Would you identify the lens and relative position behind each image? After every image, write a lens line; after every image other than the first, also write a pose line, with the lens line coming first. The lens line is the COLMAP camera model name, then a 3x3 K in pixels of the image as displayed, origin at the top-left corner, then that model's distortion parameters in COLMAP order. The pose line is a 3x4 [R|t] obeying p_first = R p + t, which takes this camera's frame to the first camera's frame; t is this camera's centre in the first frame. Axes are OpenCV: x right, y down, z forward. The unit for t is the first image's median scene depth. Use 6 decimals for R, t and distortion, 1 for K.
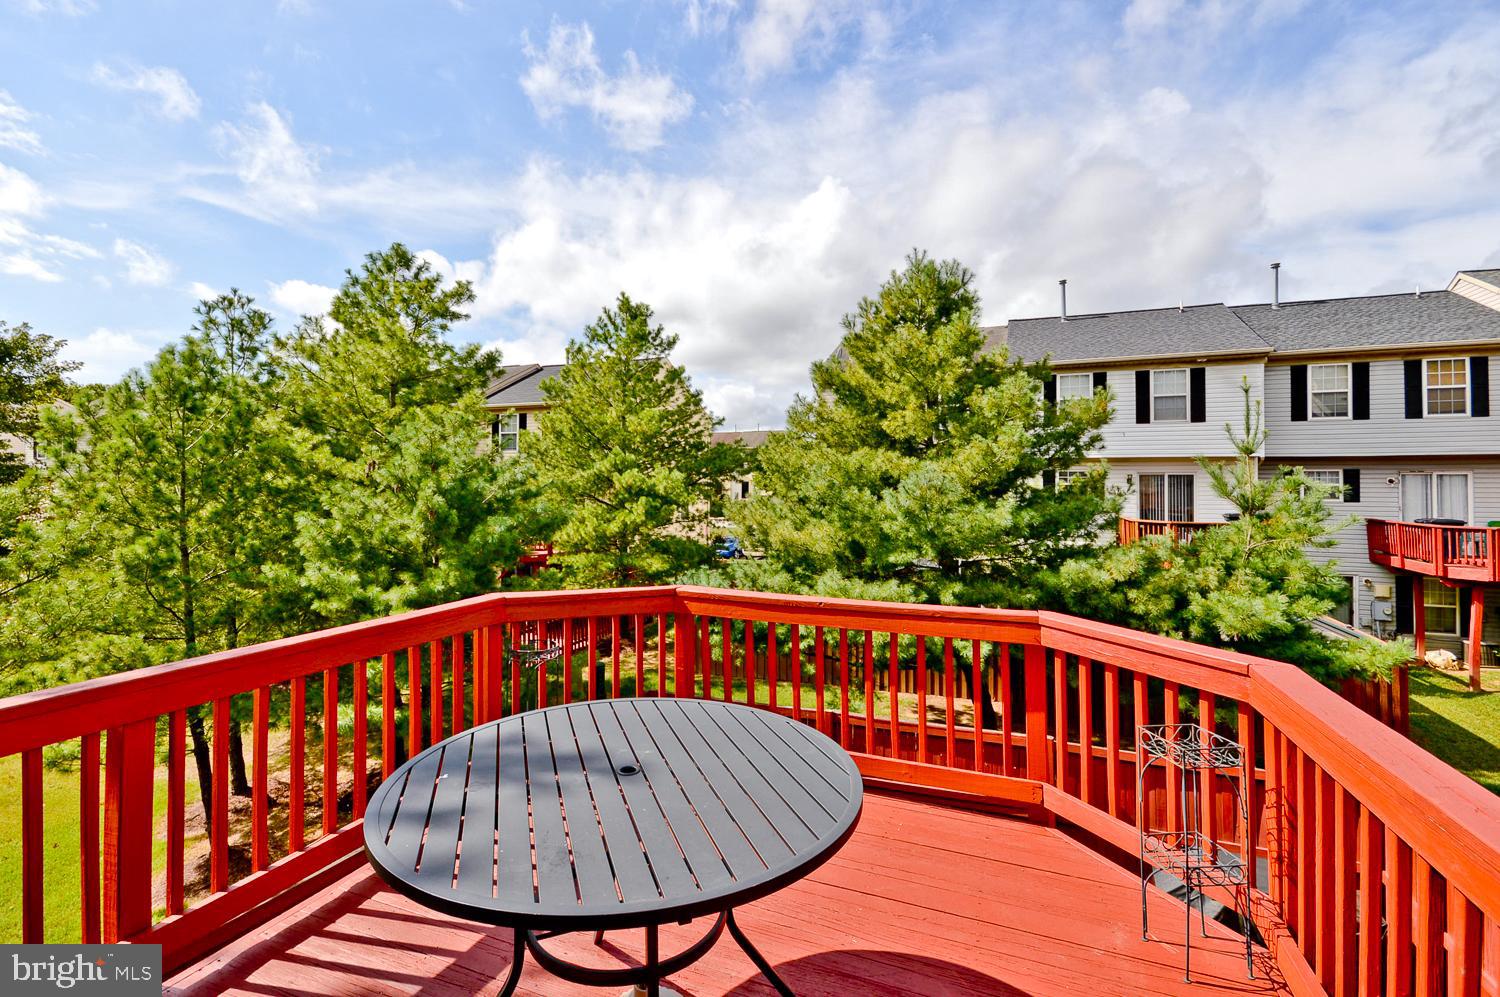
lens RADIAL K [[663.4, 0, 750.4], [0, 663.4, 505.6], [0, 0, 1]] dist [0.027468, -0.015062]
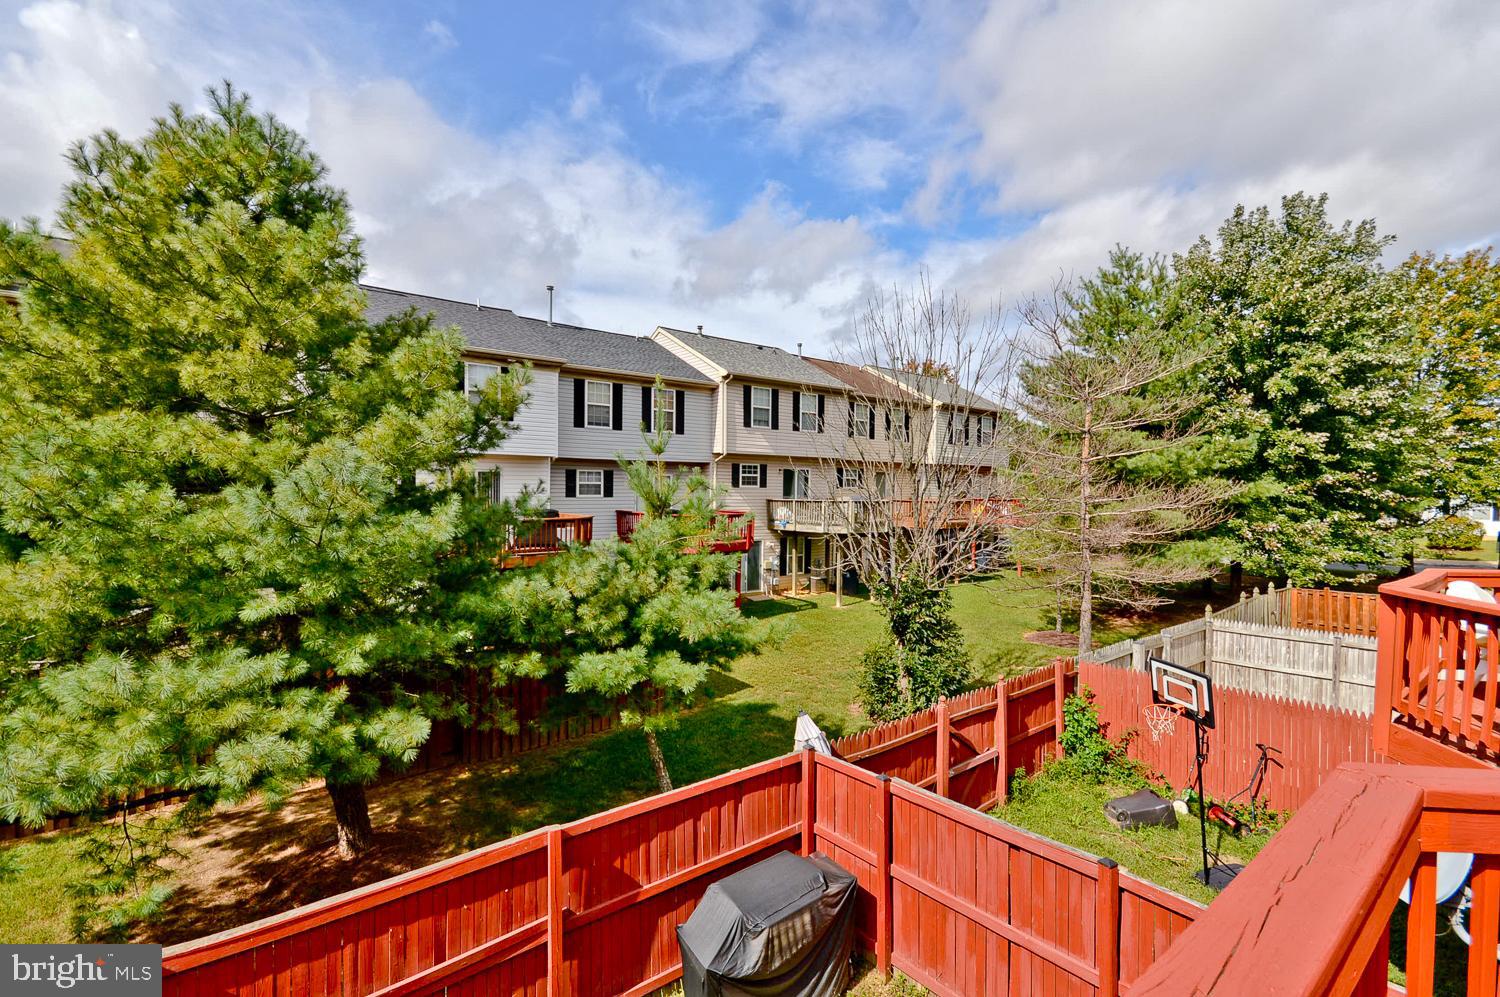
lens RADIAL K [[663.4, 0, 750.4], [0, 663.4, 505.6], [0, 0, 1]] dist [0.027468, -0.015062]
pose [[0.495935, -0.021582, 0.868092, -0.051820], [0.012525, 0.999765, 0.017700, -0.012301], [-0.868270, 0.002094, 0.496088, 0.287854]]
